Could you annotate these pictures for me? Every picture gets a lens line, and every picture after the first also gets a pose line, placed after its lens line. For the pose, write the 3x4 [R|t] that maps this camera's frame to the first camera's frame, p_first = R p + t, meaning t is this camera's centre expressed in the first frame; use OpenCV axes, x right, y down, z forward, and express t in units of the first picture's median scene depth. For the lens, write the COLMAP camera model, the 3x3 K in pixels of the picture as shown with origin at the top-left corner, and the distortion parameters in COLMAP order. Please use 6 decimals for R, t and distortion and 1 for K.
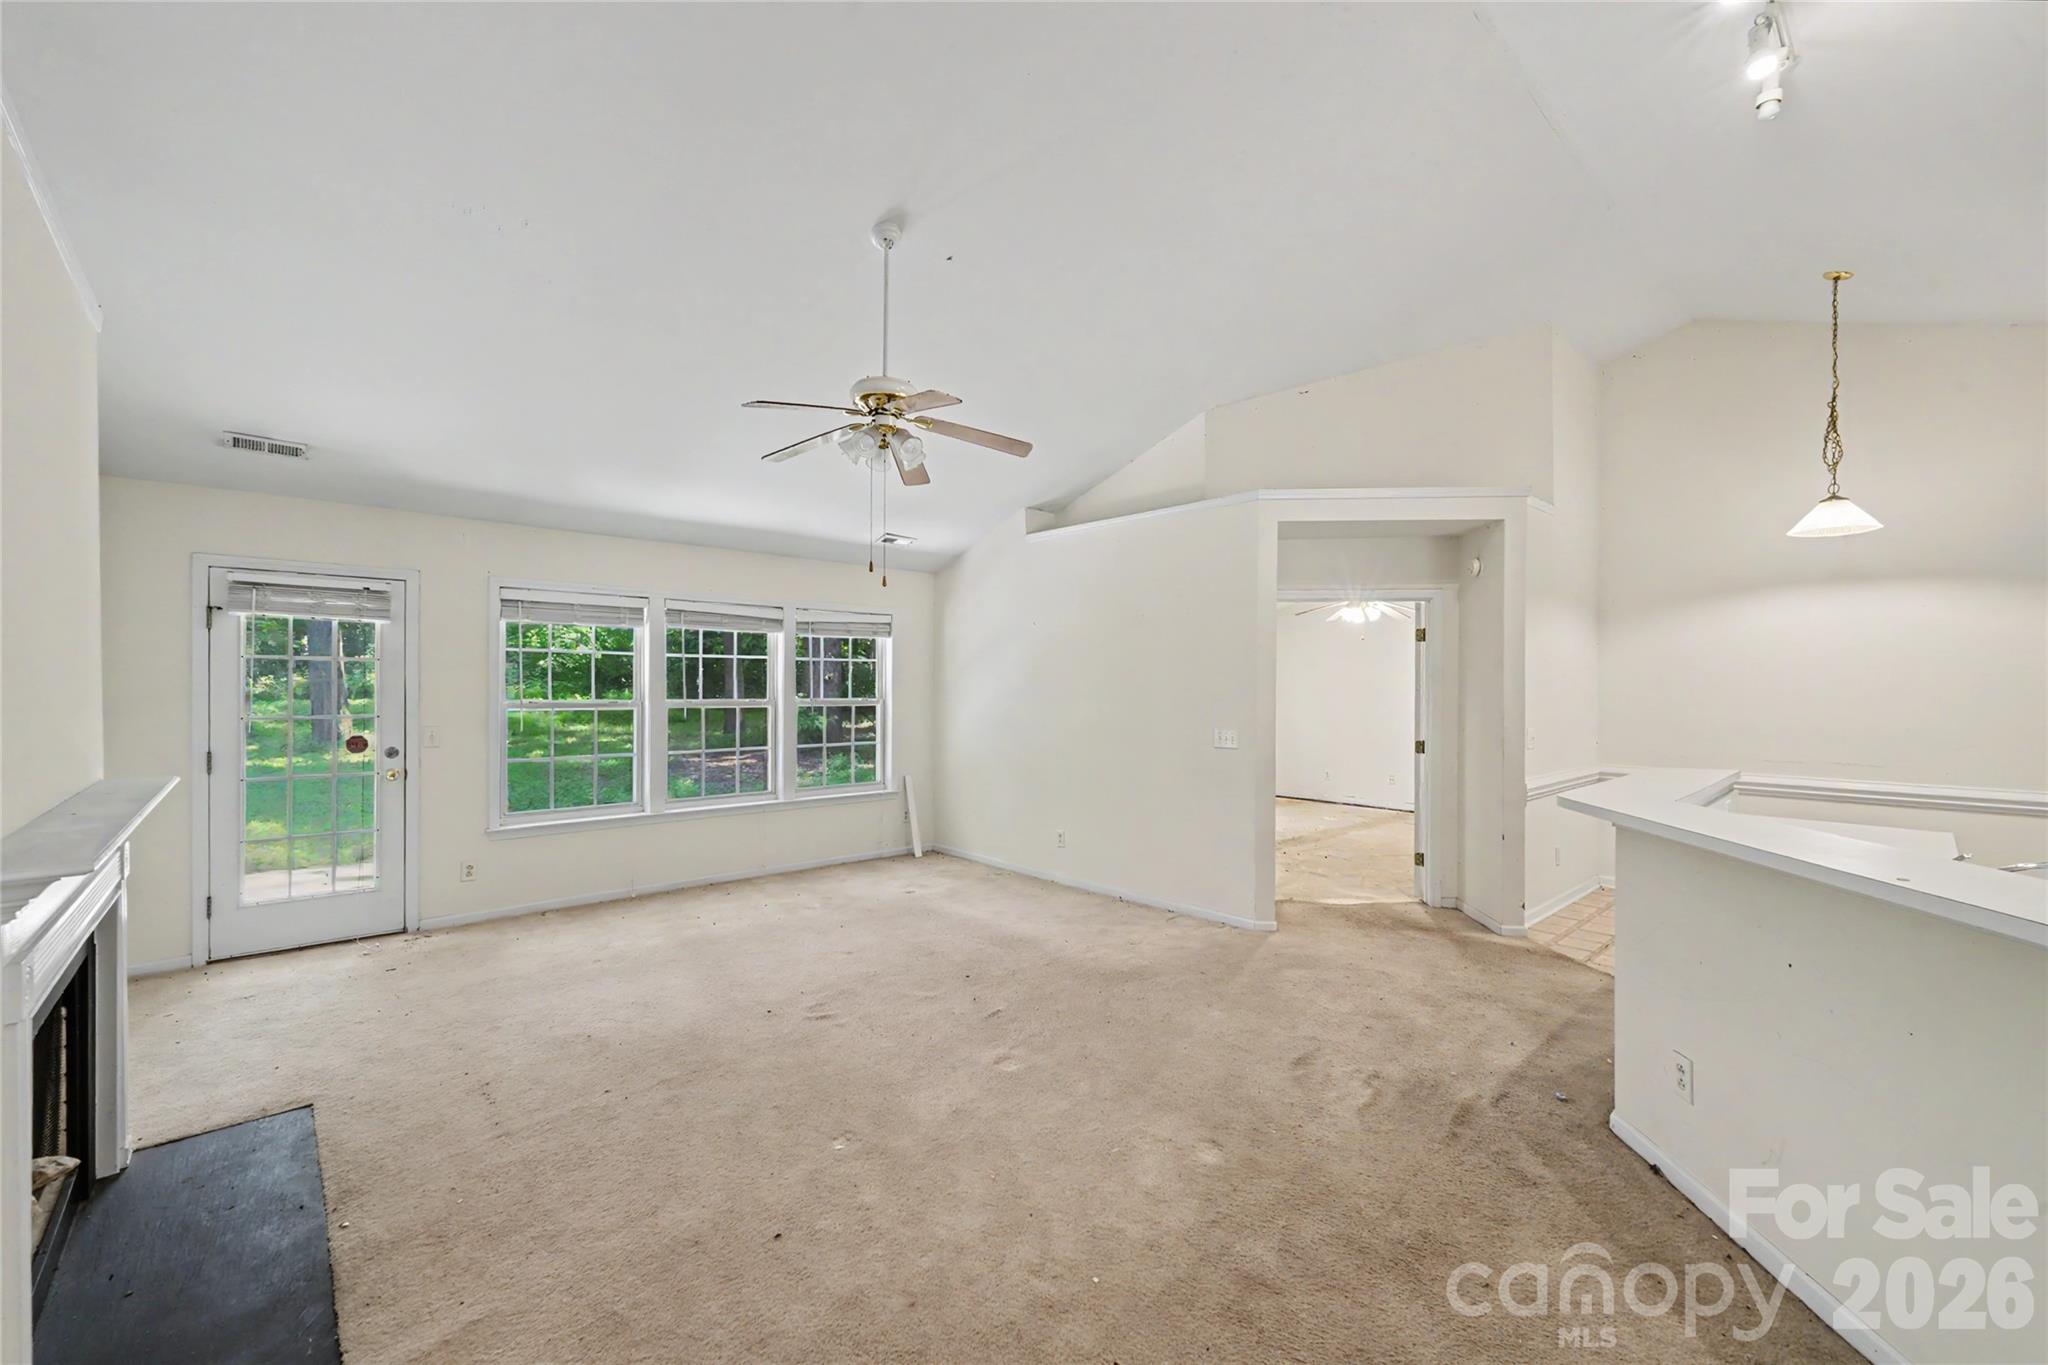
lens RADIAL K [[826.4, 0, 1014.7], [0, 826.4, 684.3], [0, 0, 1]] dist [0.000556, -0.000069]
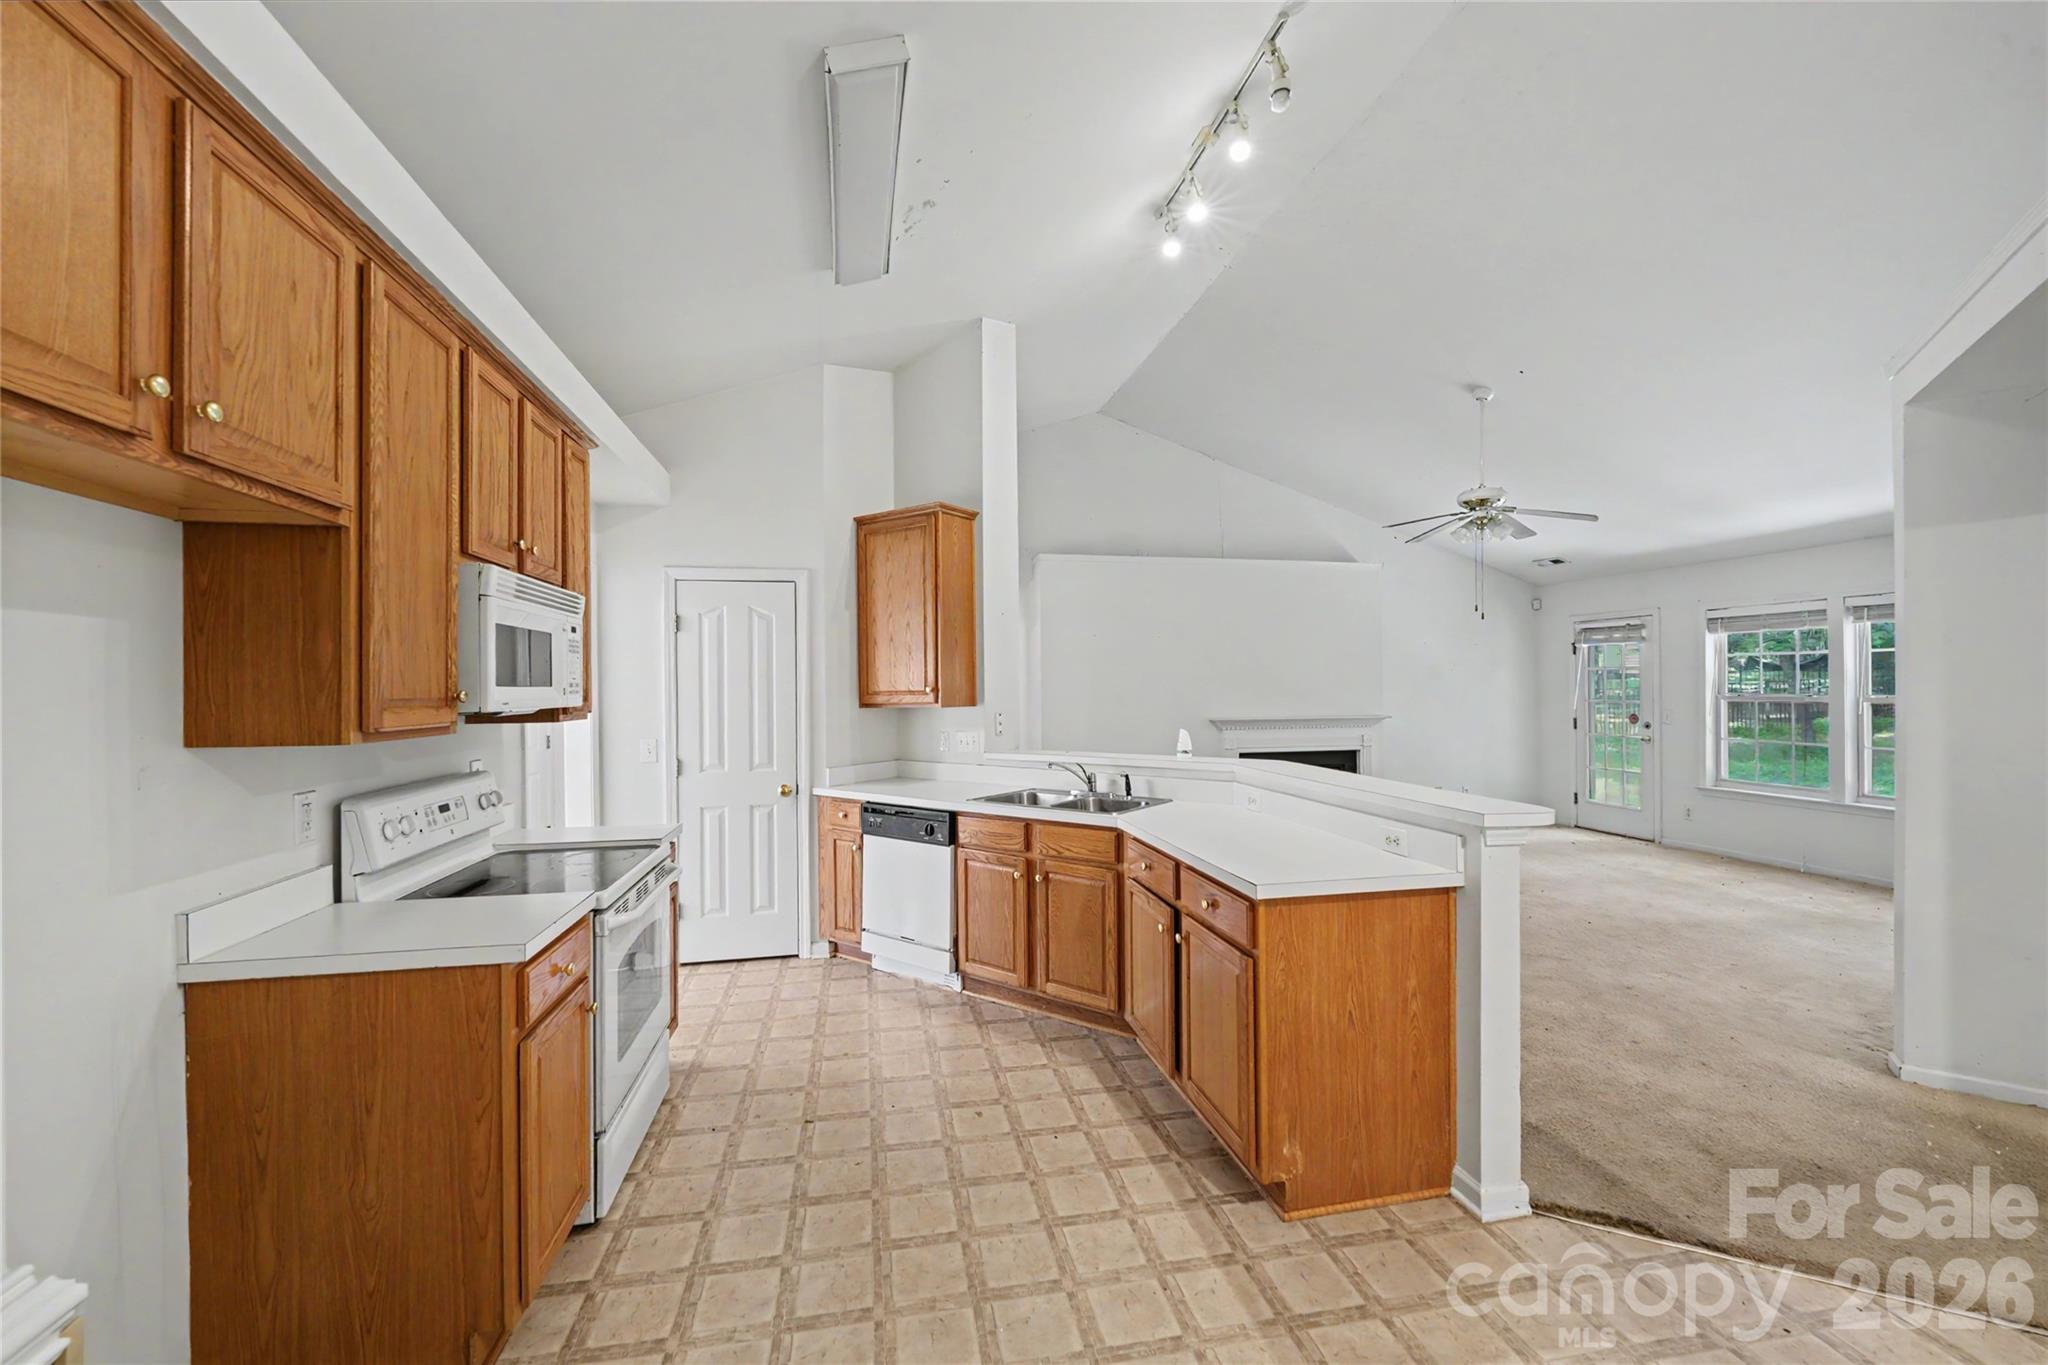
lens RADIAL K [[822.6, 0, 1013.3], [0, 822.6, 684.4], [0, 0, 1]] dist [0.001010, -0.000361]
pose [[-0.518810, -0.002449, -0.854886, 1.212683], [0.007415, 0.999945, -0.007365, 0.006566], [0.854857, -0.010160, -0.518764, 0.781240]]
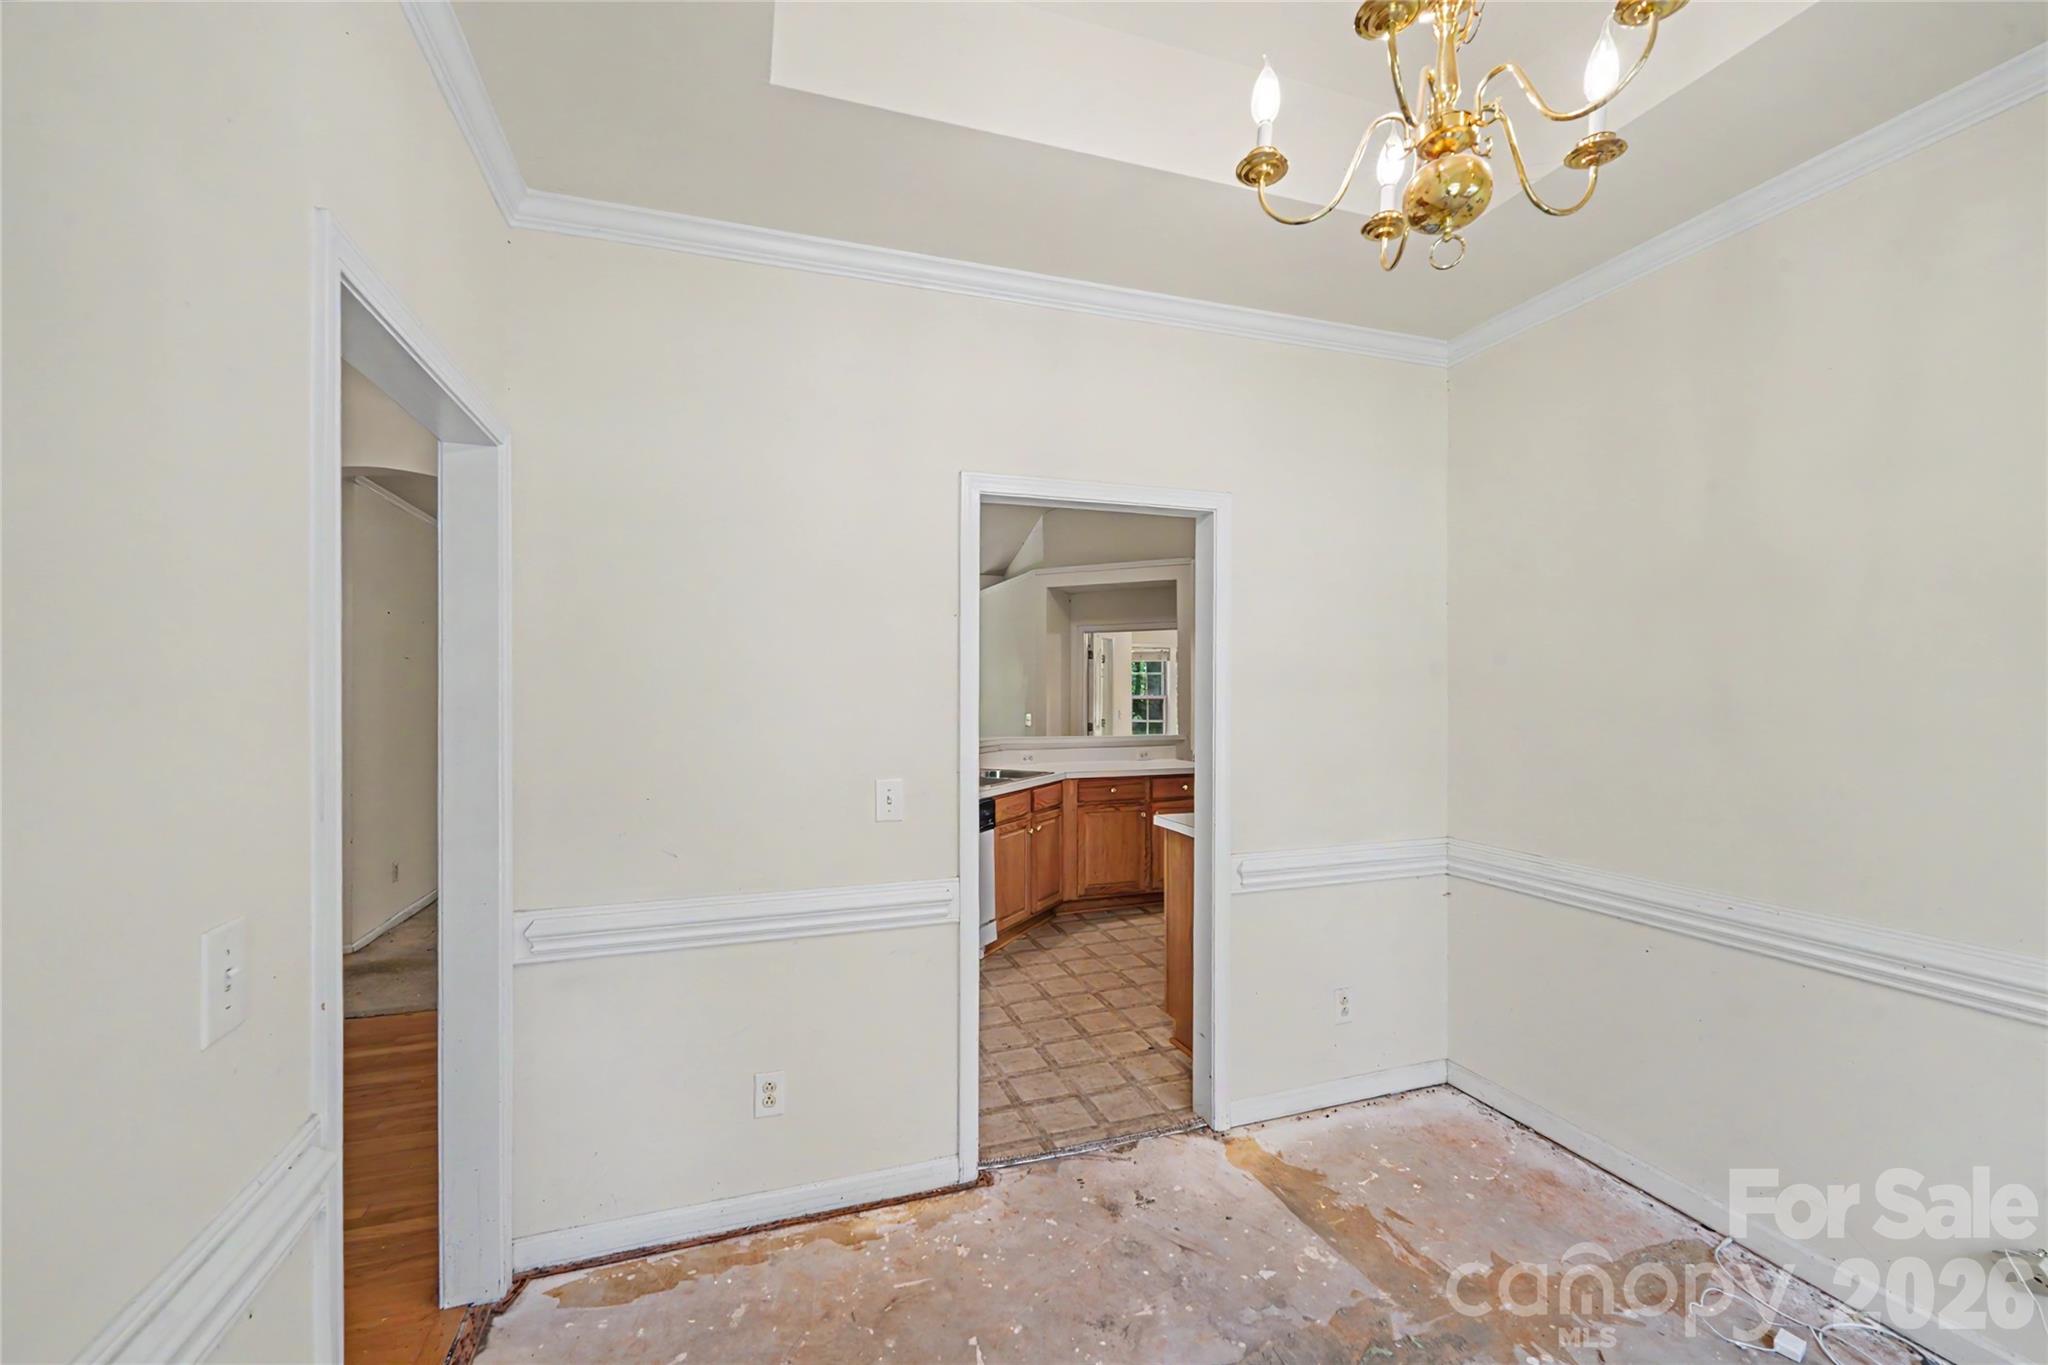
lens RADIAL K [[832.3, 0, 1021.5], [0, 832.3, 688.7], [0, 0, 1]] dist [0.000176, -0.000263]
pose [[0.921983, -0.004181, -0.387209, 0.939898], [0.004766, 0.999988, 0.000550, 0.003046], [0.387202, -0.002353, 0.921992, -0.565482]]
